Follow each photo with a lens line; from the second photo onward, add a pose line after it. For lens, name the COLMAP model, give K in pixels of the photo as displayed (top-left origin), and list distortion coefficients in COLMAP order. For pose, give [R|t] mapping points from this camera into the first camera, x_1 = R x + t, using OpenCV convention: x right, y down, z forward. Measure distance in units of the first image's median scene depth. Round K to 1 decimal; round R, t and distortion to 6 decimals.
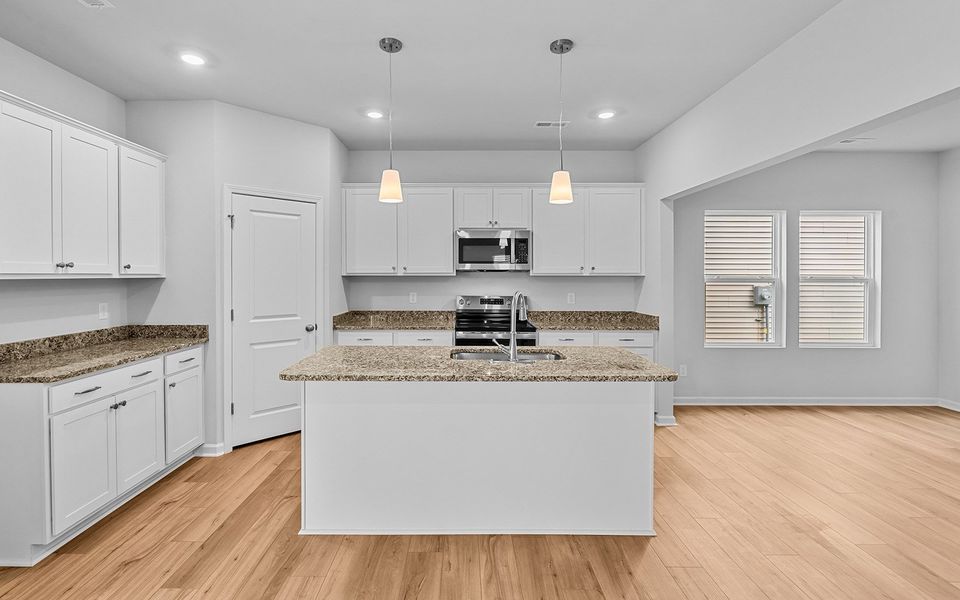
lens RADIAL K [[443.1, 0, 459.7], [0, 443.1, 279.6], [0, 0, 1]] dist [-0.001334, 0.000861]
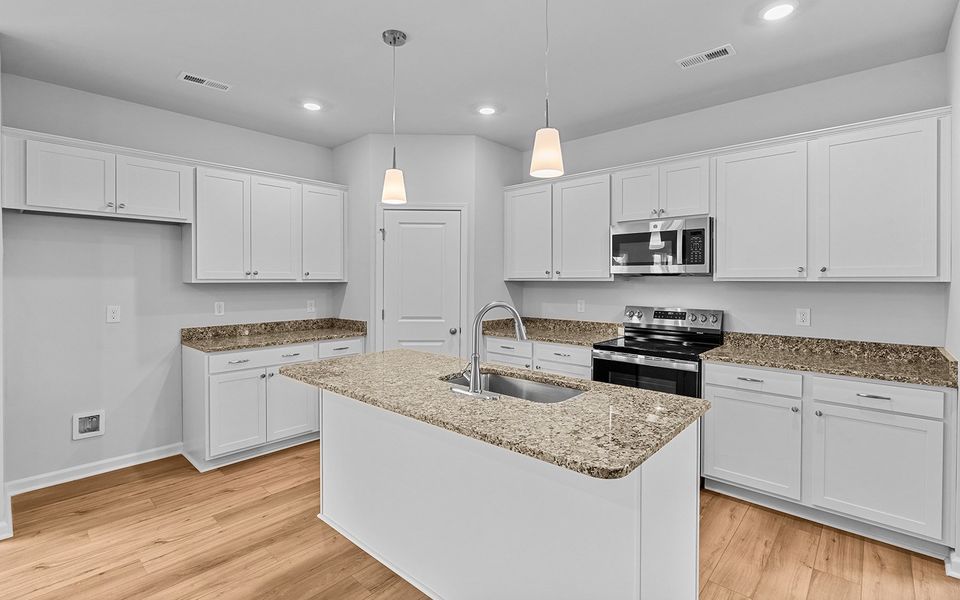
lens RADIAL K [[443.1, 0, 484.2], [0, 443.1, 283.0], [0, 0, 1]] dist [-0.001334, 0.000861]
pose [[0.744982, 0.005851, -0.667059, 0.372177], [-0.006853, 0.999976, 0.001118, -0.004424], [0.667050, 0.003739, 0.745004, 0.251695]]
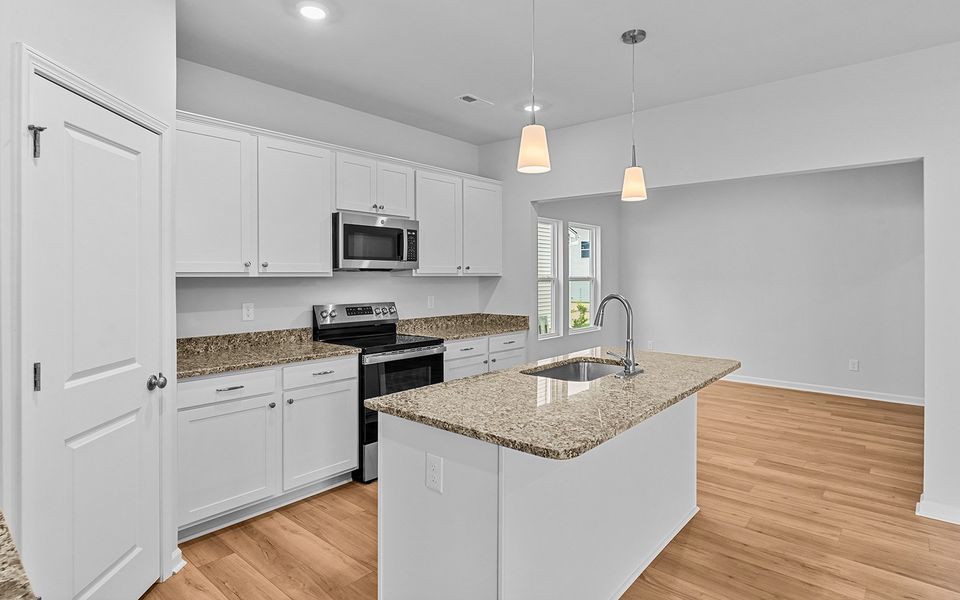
lens RADIAL K [[507.9, 0, 474.9], [0, 507.9, 275.0], [0, 0, 1]] dist [0.002288, 0.000716]
pose [[0.652204, -0.000456, 0.758043, -0.490008], [0.007272, 0.999958, -0.005655, -0.005108], [-0.758009, 0.009201, 0.652180, 0.324912]]
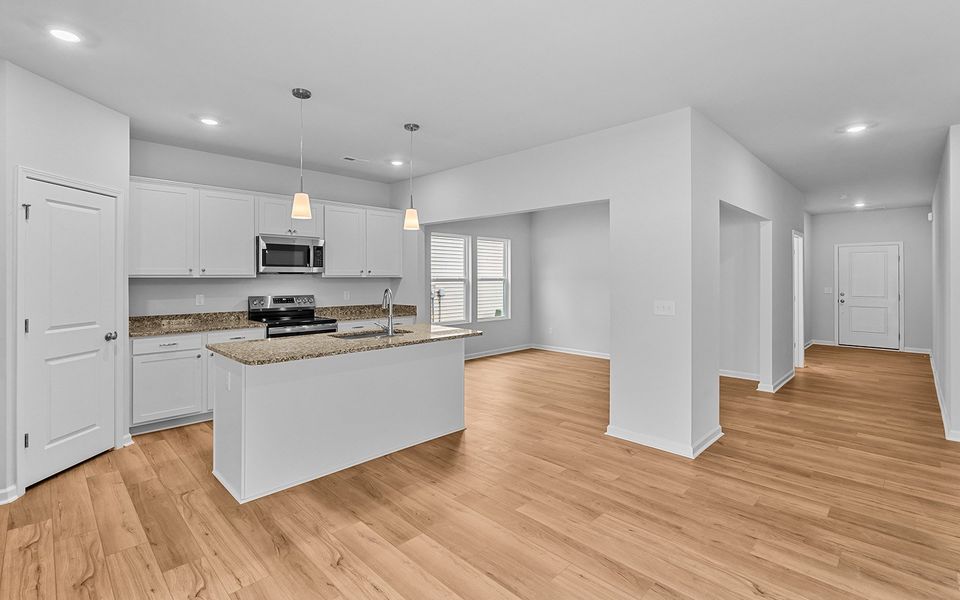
lens RADIAL K [[443.1, 0, 474.7], [0, 443.1, 273.7], [0, 0, 1]] dist [-0.001334, 0.000861]
pose [[0.703851, 0.004683, 0.710332, -0.415881], [0.006610, 0.999892, -0.013141, -0.000330], [-0.710317, 0.013944, 0.703744, -0.133458]]
